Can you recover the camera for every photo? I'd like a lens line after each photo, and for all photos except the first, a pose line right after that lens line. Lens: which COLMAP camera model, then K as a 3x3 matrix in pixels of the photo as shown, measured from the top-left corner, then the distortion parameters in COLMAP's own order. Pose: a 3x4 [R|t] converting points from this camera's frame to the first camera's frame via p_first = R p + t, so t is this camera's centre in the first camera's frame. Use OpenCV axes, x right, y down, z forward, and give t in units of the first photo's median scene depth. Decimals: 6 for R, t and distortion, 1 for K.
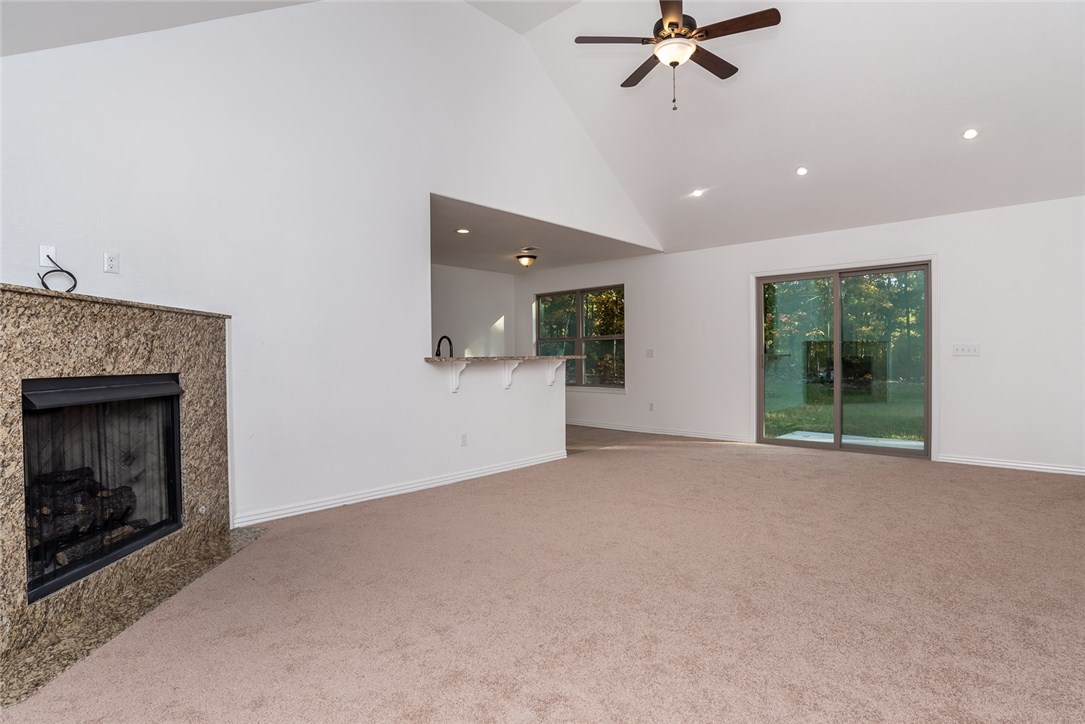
lens RADIAL K [[550.1, 0, 542.5], [0, 550.1, 362.0], [0, 0, 1]] dist [-0.043280, 0.016415]
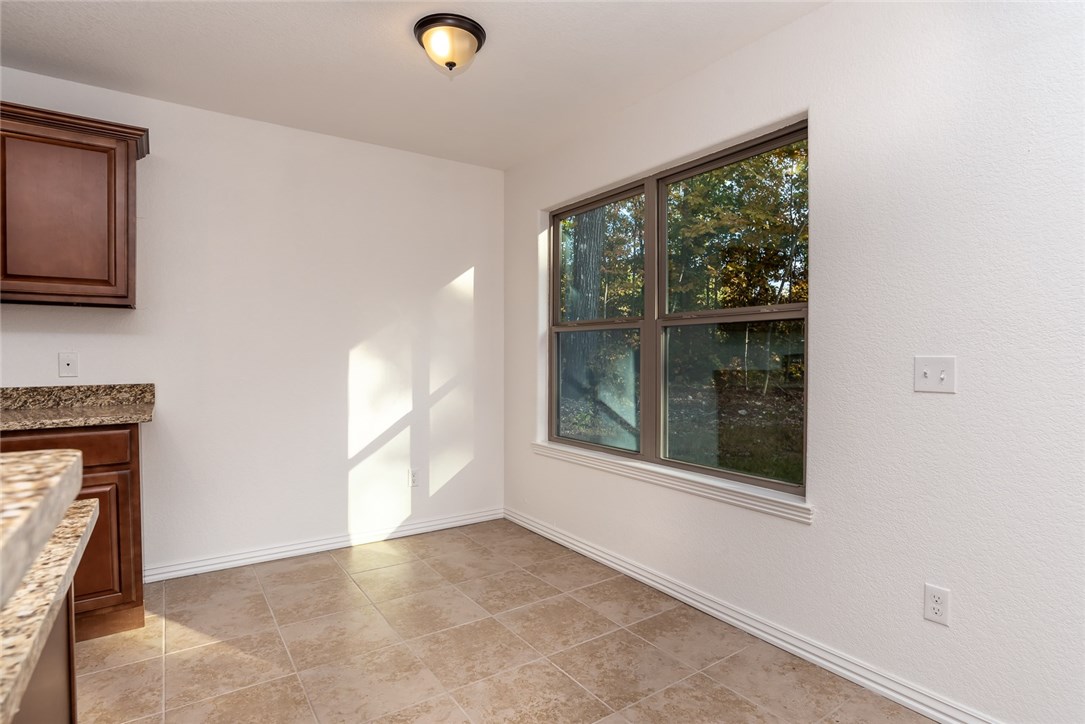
lens RADIAL K [[550.1, 0, 542.5], [0, 550.1, 362.0], [0, 0, 1]] dist [-0.043280, 0.016415]
pose [[0.976336, 0.018744, -0.215444, 0.195848], [-0.017797, 0.999822, 0.006335, -0.051482], [0.215524, -0.002351, 0.976496, 1.770449]]
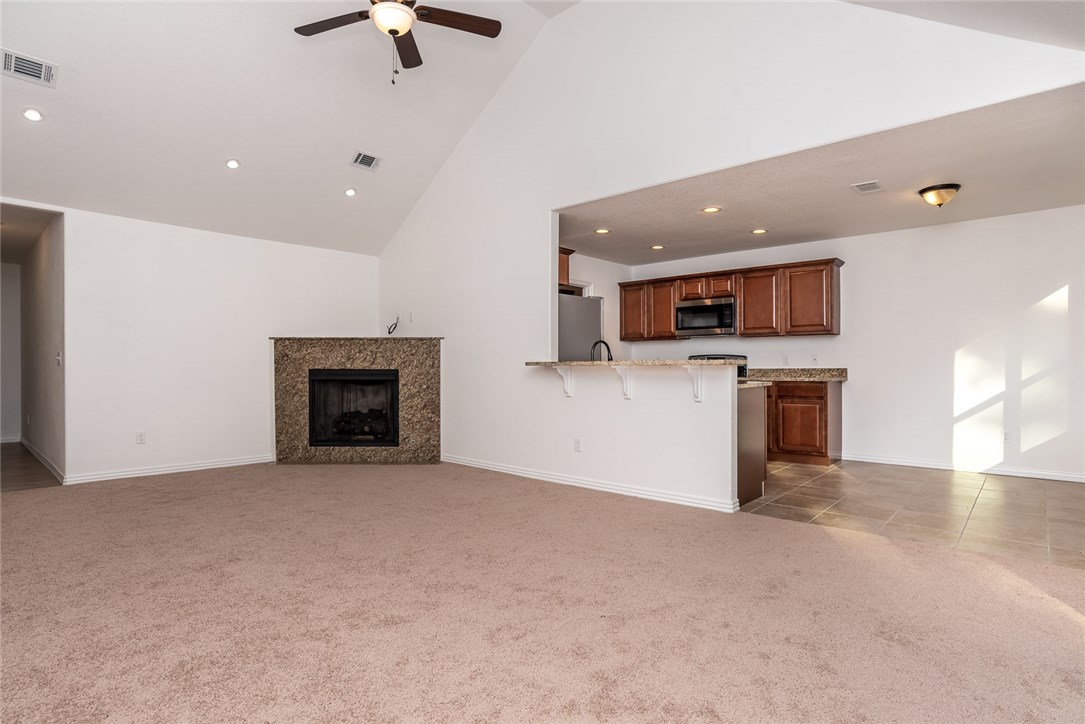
lens RADIAL K [[556.5, 0, 553.5], [0, 556.5, 365.6], [0, 0, 1]] dist [0.000366, -0.000144]
pose [[0.012664, 0.011538, -0.999853, 1.305049], [-0.010577, 0.999879, 0.011404, -0.021549], [0.999864, 0.010431, 0.012784, 1.441200]]
